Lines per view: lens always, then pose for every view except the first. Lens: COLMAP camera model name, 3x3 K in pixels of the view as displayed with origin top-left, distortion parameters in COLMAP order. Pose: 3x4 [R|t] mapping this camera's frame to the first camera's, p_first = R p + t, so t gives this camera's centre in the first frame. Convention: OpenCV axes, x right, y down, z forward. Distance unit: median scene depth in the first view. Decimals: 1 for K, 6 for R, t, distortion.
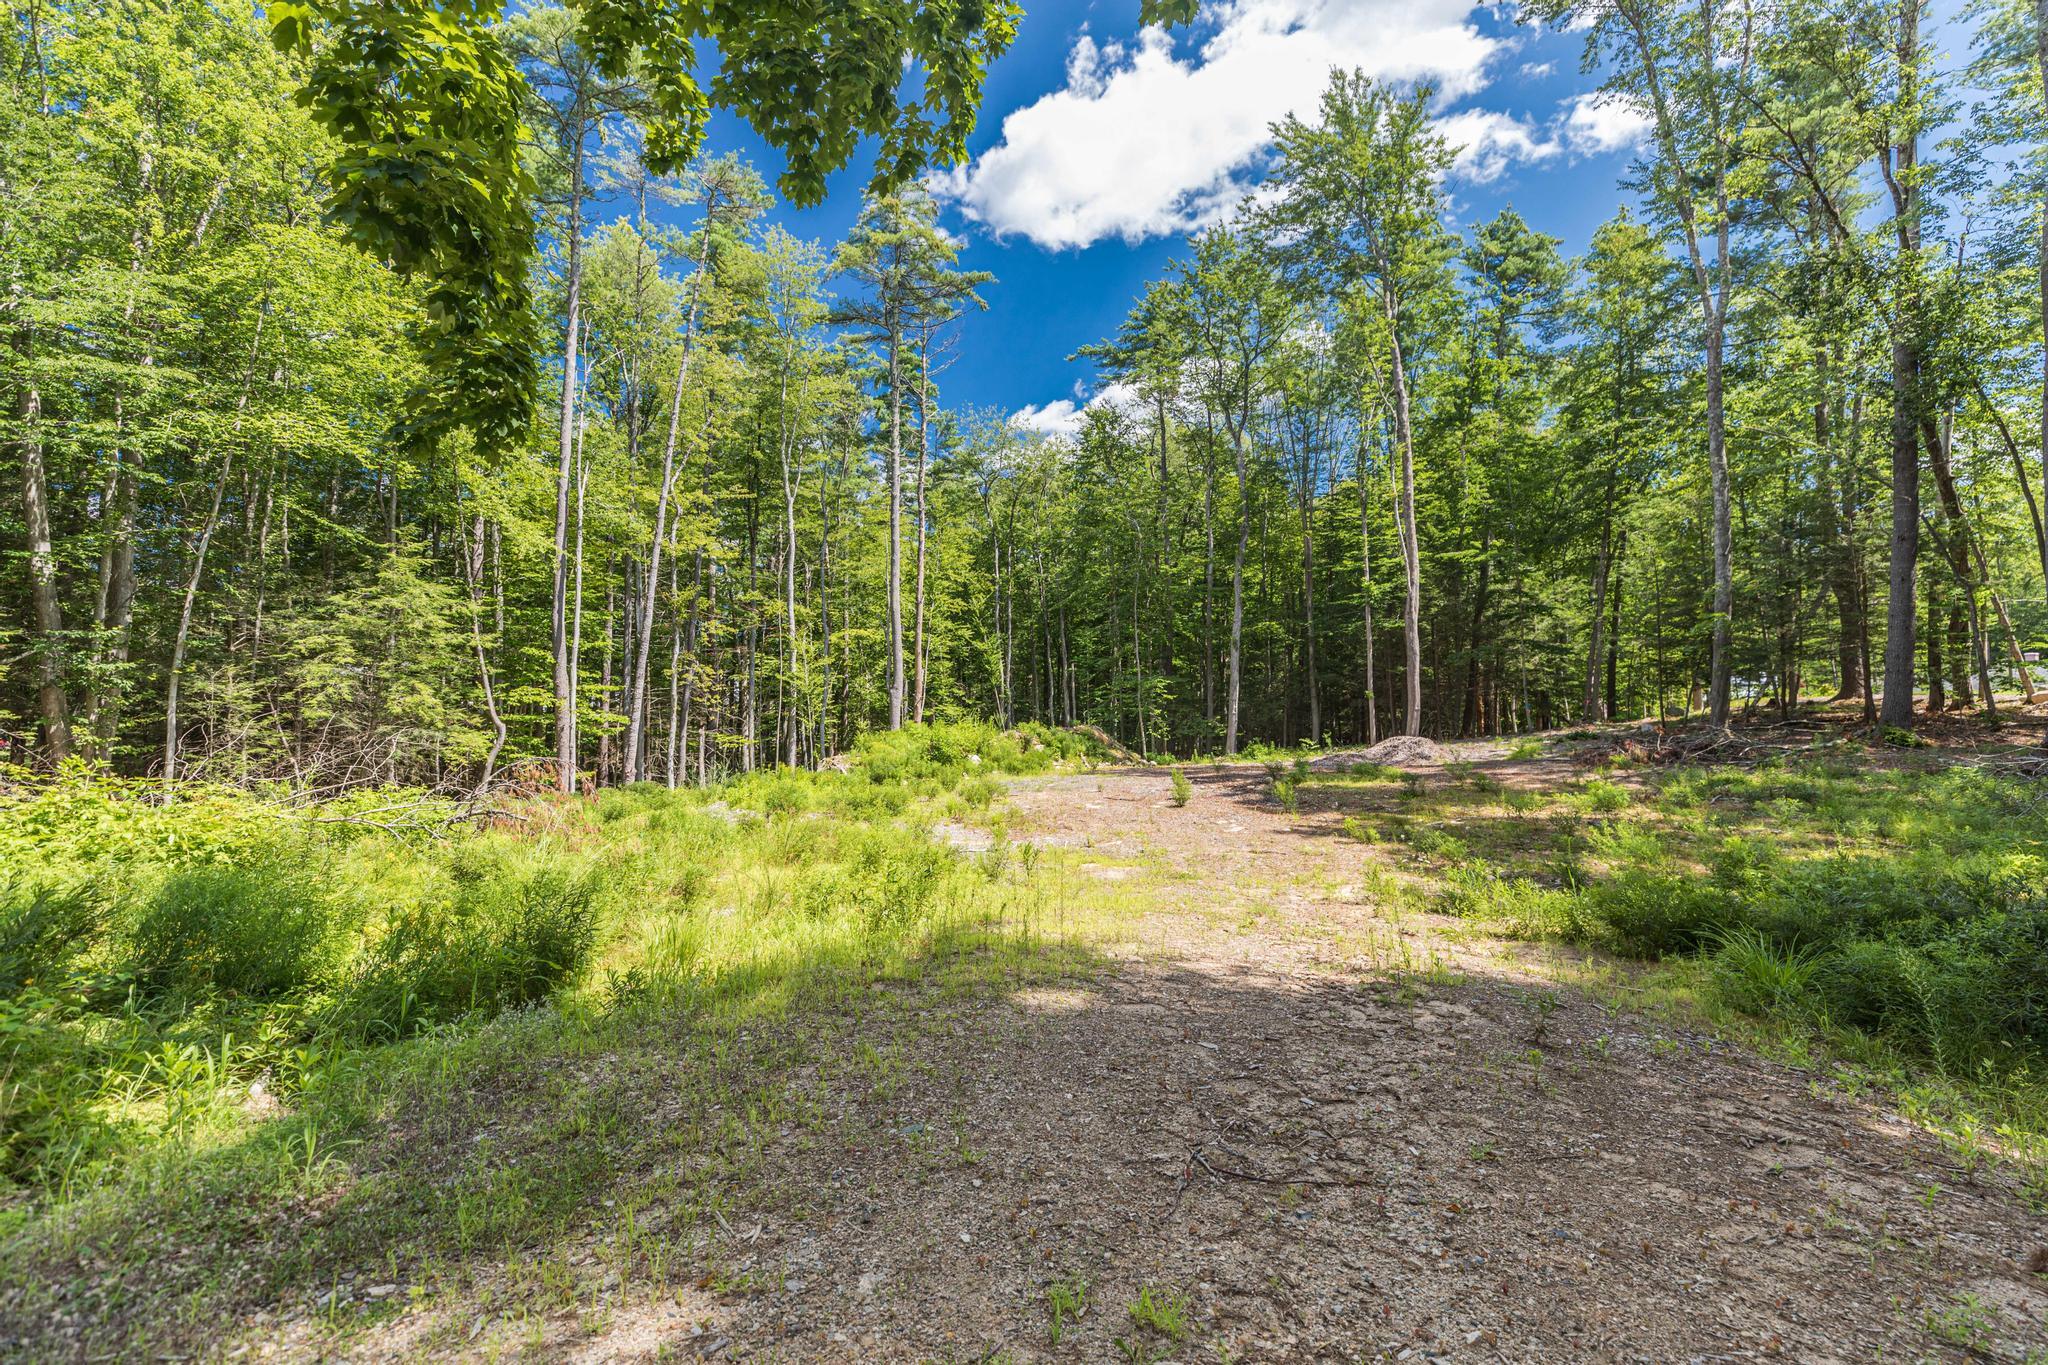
lens RADIAL K [[915.1, 0, 1023.5], [0, 915.1, 663.4], [0, 0, 1]] dist [-0.002005, 0.000345]
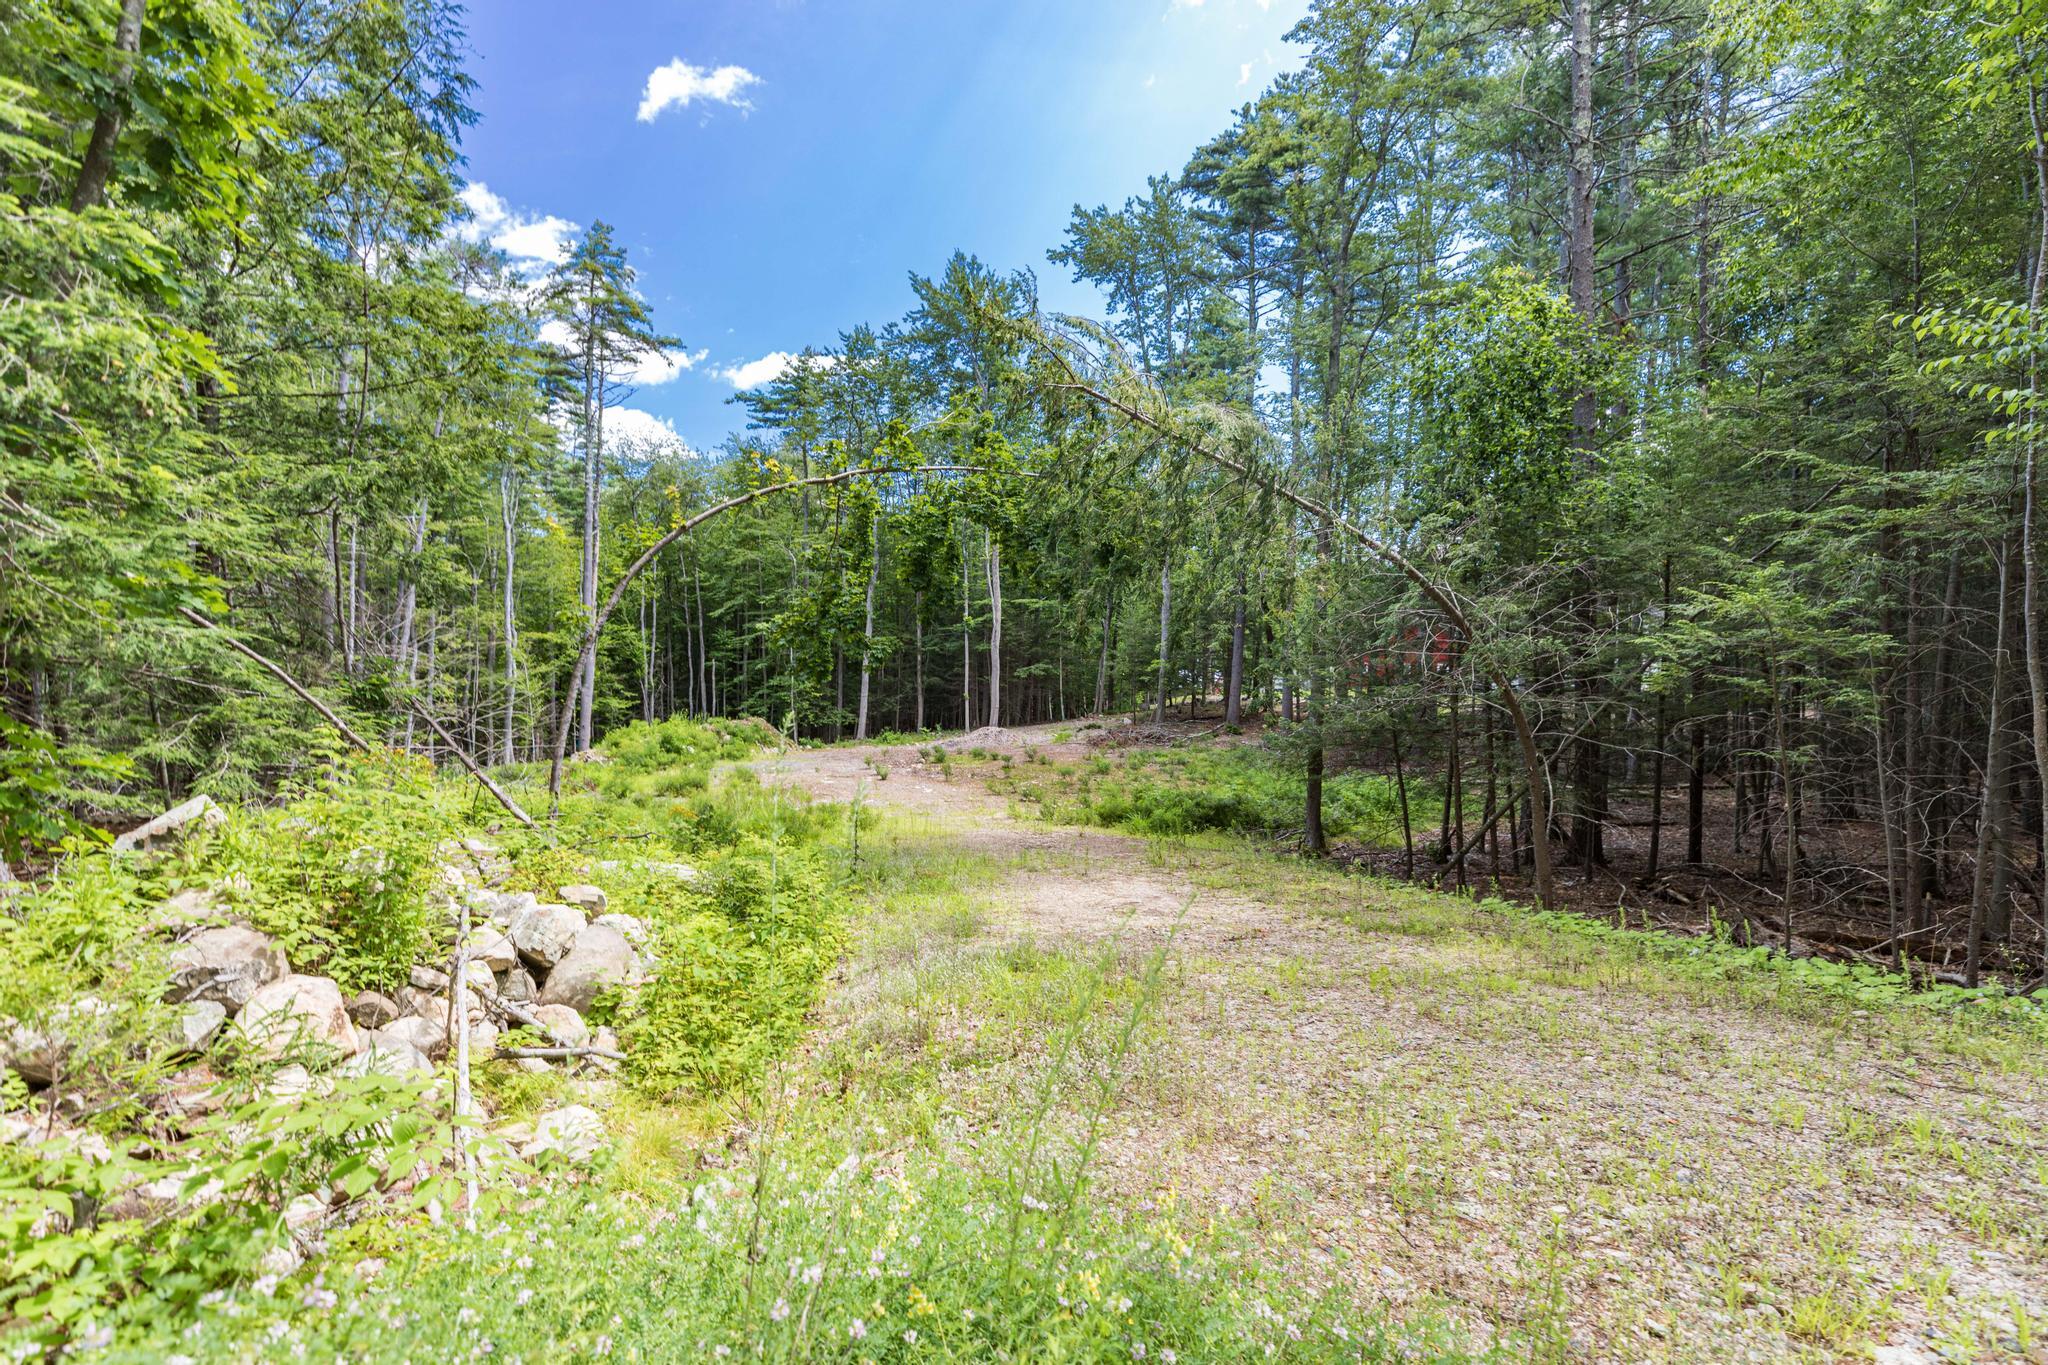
lens RADIAL K [[915.1, 0, 1029.9], [0, 915.1, 671.5], [0, 0, 1]] dist [-0.002005, 0.000345]
pose [[0.888236, 0.013867, 0.459178, -0.310352], [-0.032199, 0.998965, 0.032118, -0.086800], [-0.458258, -0.043314, 0.887763, -0.508262]]
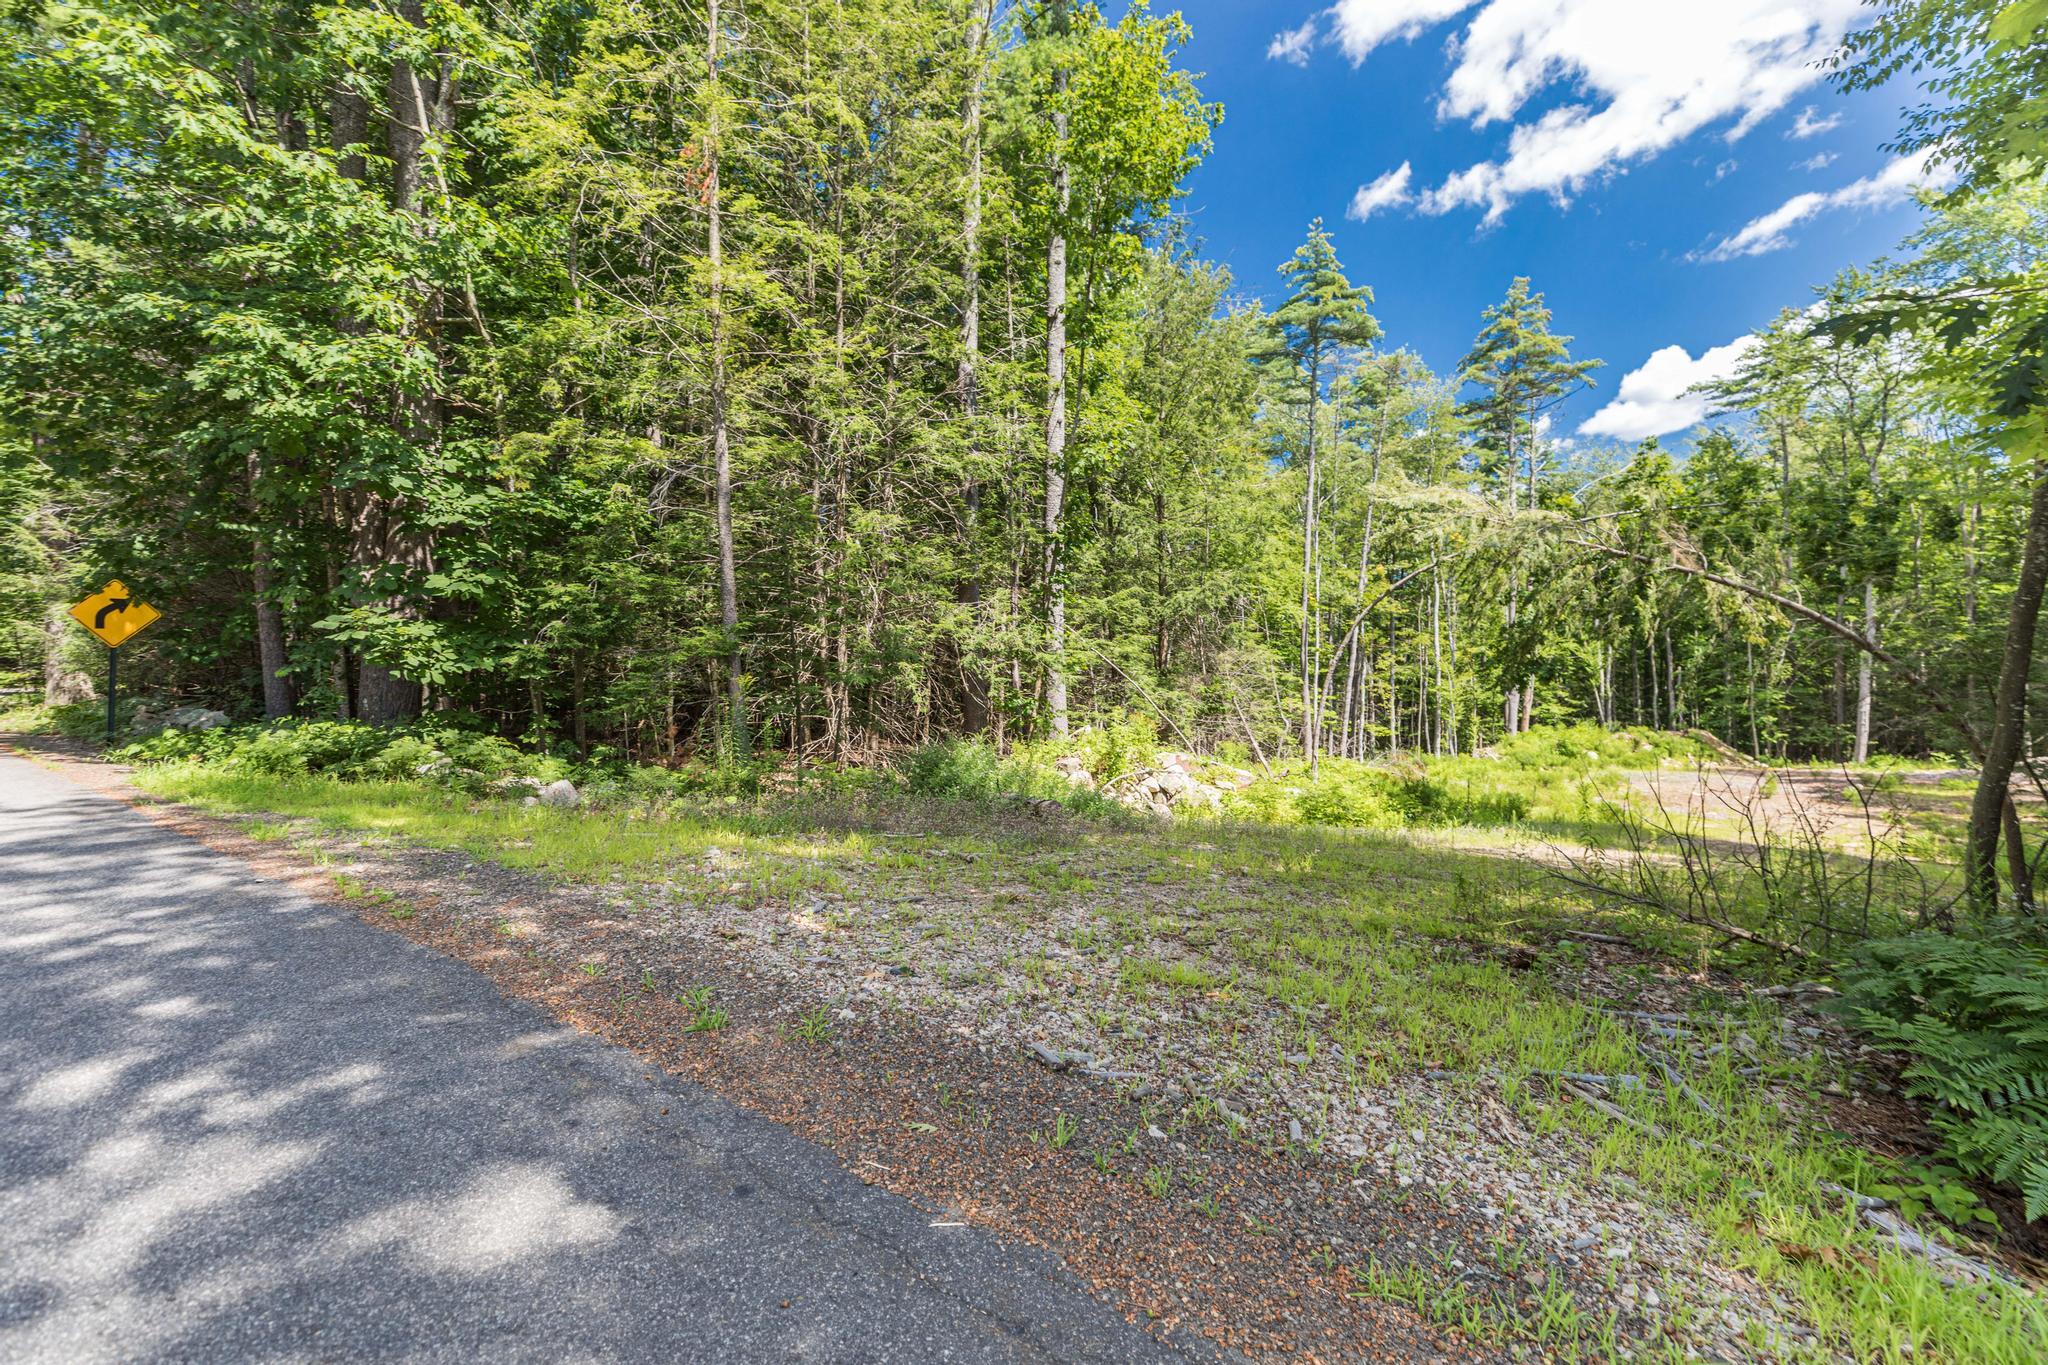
lens RADIAL K [[915.1, 0, 1028.1], [0, 915.1, 659.3], [0, 0, 1]] dist [-0.002005, 0.000345]
pose [[0.845136, 0.001524, -0.534550, -0.050418], [0.011539, 0.999711, 0.021094, -0.104974], [0.534428, -0.023995, 0.844874, -0.823731]]
